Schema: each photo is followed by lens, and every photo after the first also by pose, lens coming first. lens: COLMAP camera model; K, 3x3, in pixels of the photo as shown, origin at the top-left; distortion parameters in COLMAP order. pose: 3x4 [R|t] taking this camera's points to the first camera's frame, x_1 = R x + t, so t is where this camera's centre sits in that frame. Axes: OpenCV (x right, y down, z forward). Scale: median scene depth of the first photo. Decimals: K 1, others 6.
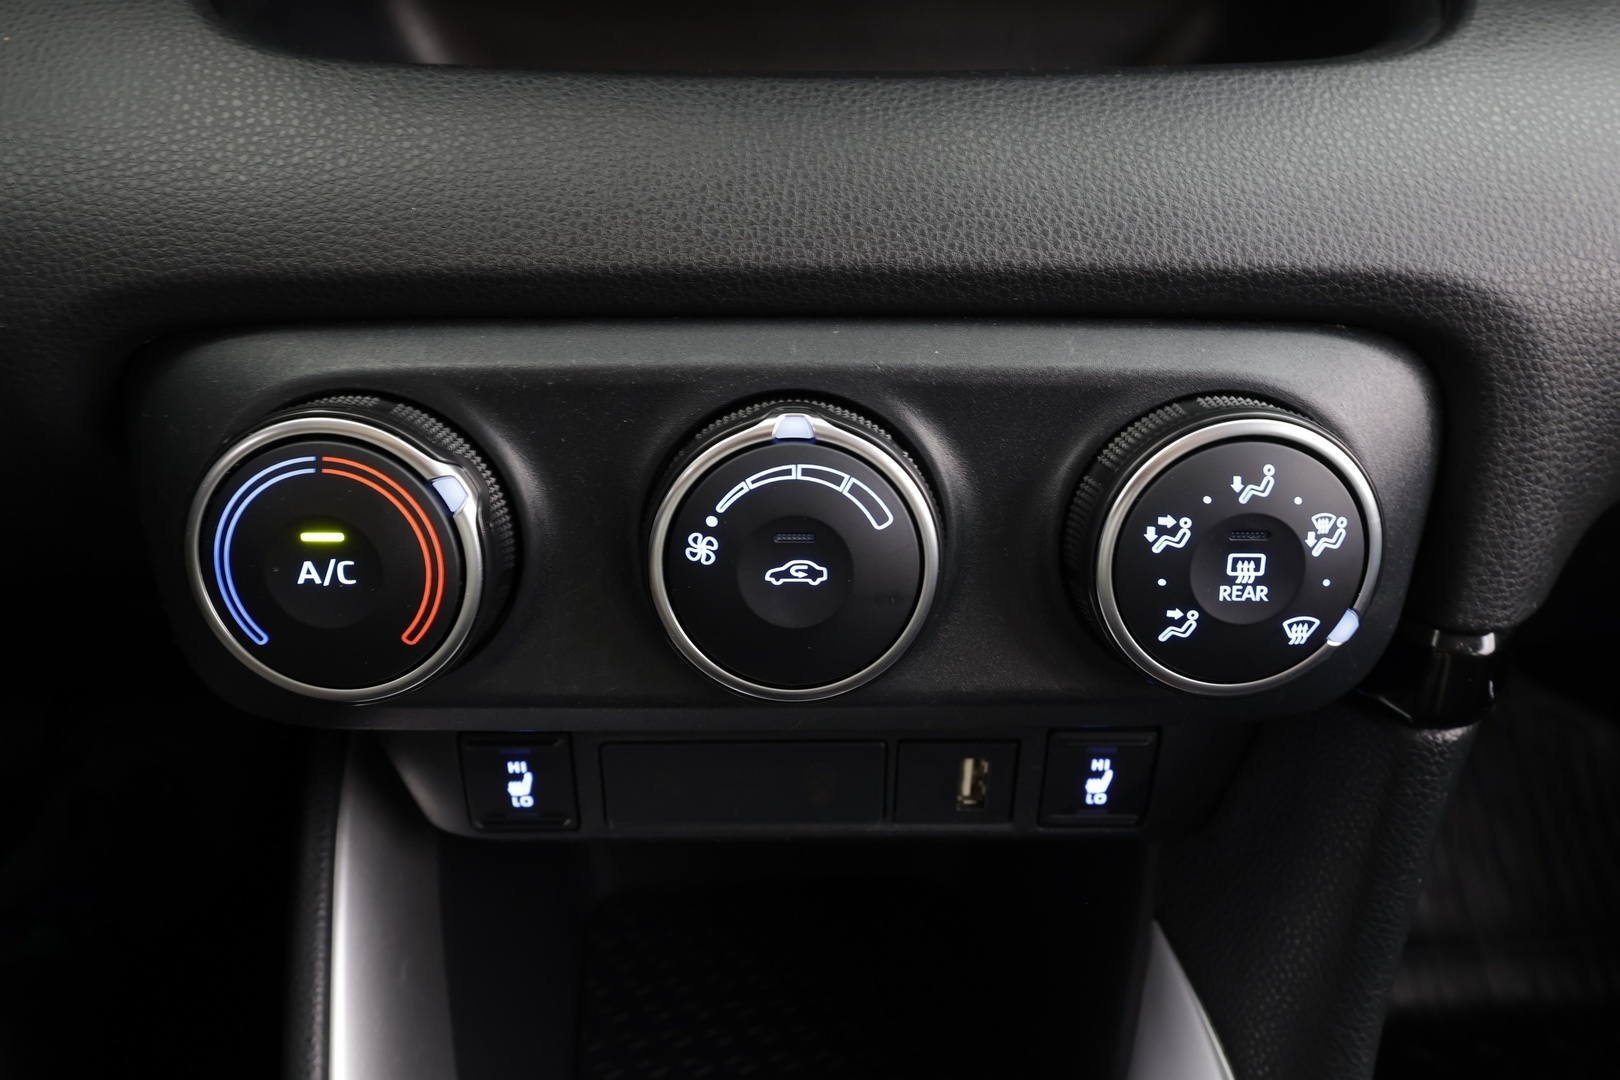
lens RADIAL K [[1095.2, 0, 806.9], [0, 1095.2, 547.4], [0, 0, 1]] dist [0.008381, -0.002009]
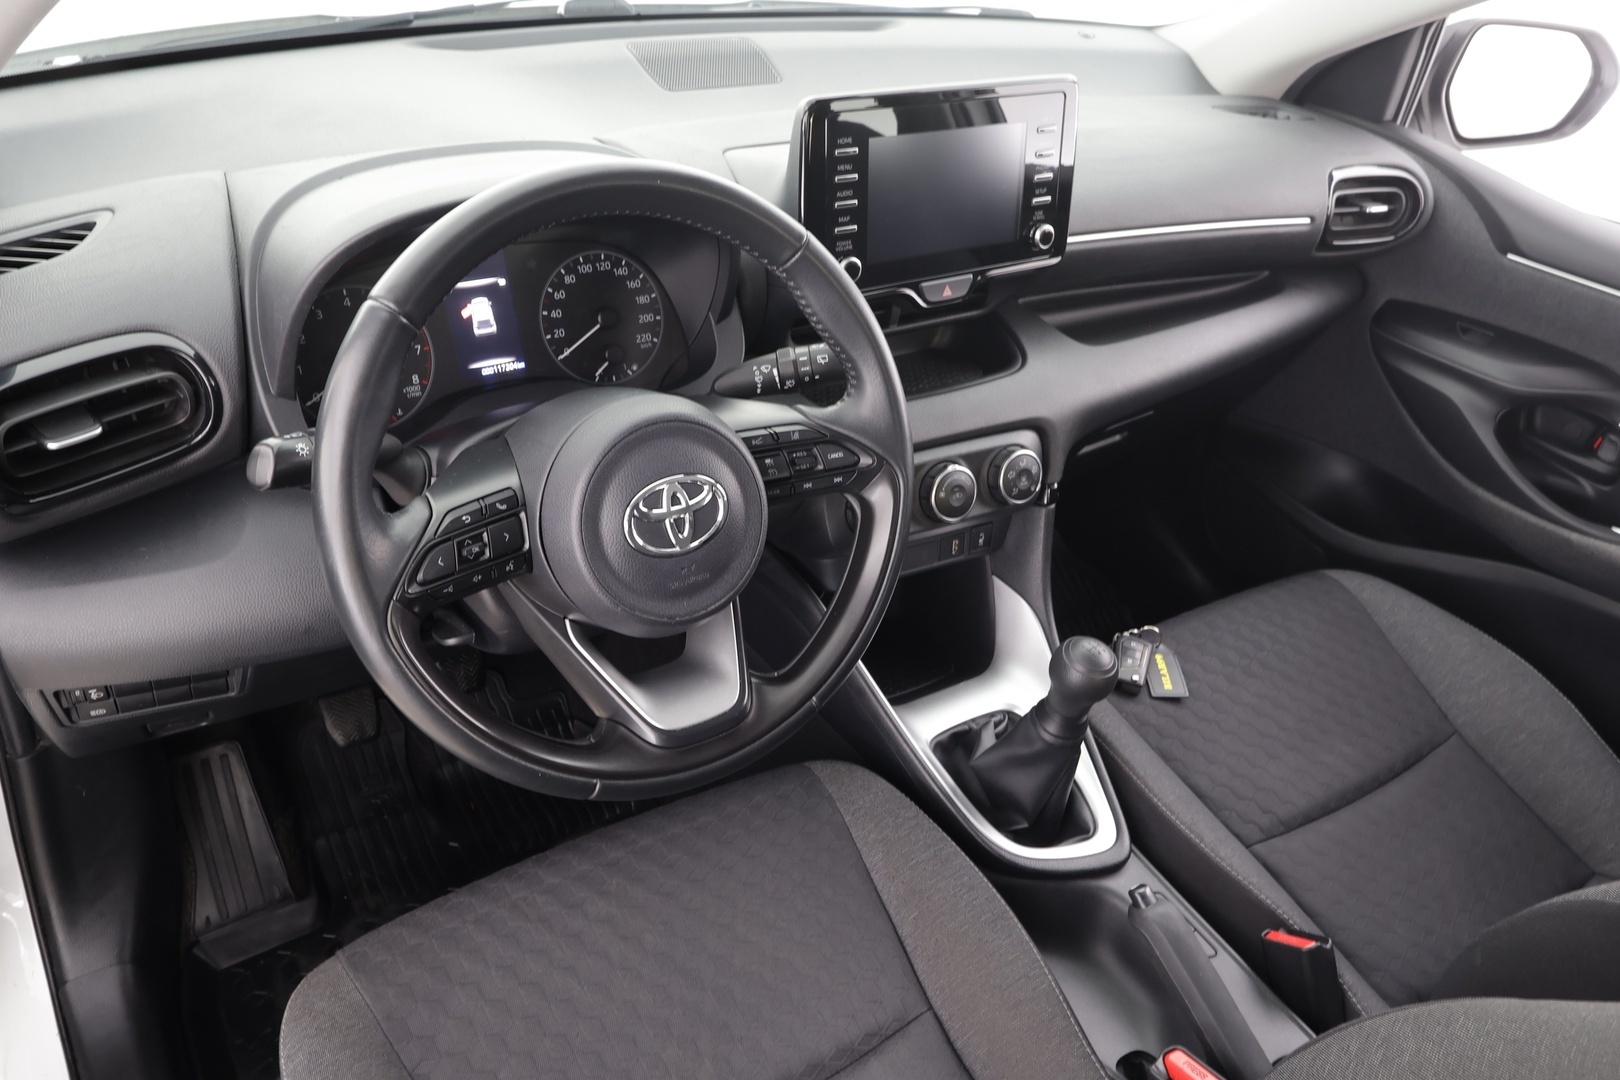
lens RADIAL K [[1273.4, 0, 813.2], [0, 1273.4, 534.7], [0, 0, 1]] dist [0.007788, 0.003028]
pose [[0.856979, -0.209255, 0.470956, -3.436043], [0.203421, 0.977001, 0.063945, -0.317115], [-0.473505, 0.041003, 0.879836, -3.942068]]
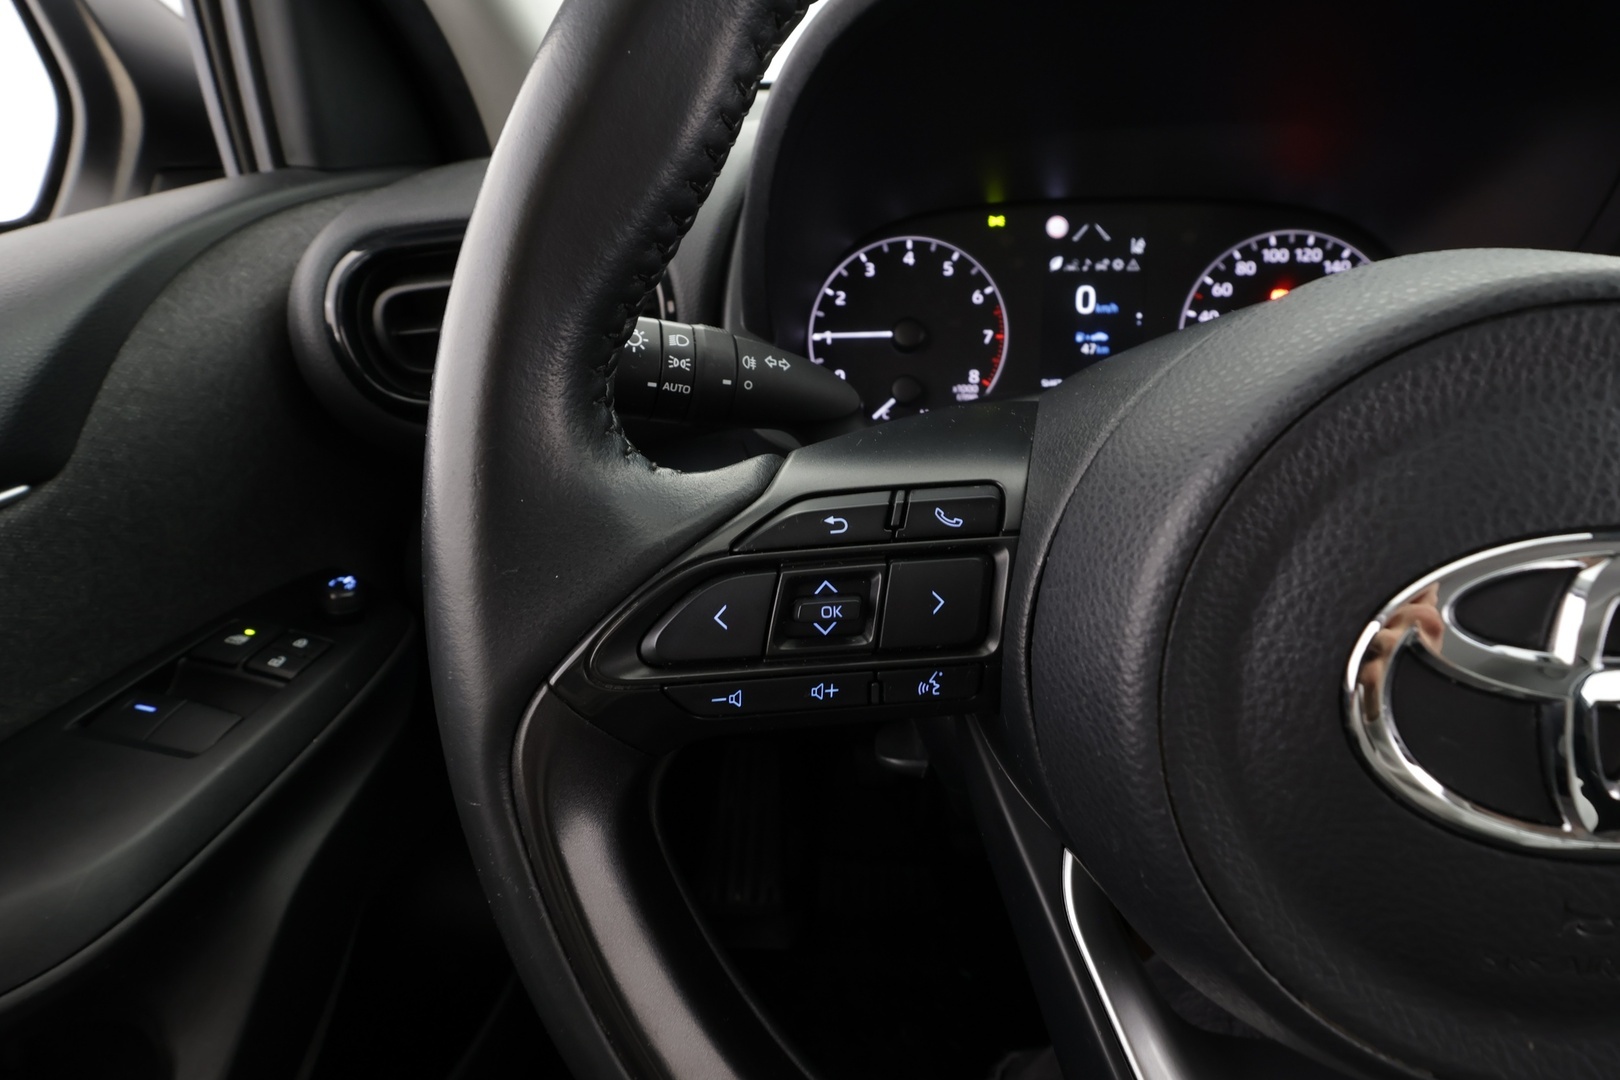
lens RADIAL K [[752.6, 0, 809.0], [0, 752.6, 539.5], [0, 0, 1]] dist [-0.003282, 0.001065]
pose [[0.989966, 0.051666, -0.131522, -2.413388], [-0.063574, 0.994088, -0.088017, -0.238253], [0.126197, 0.095495, 0.987398, -0.824052]]
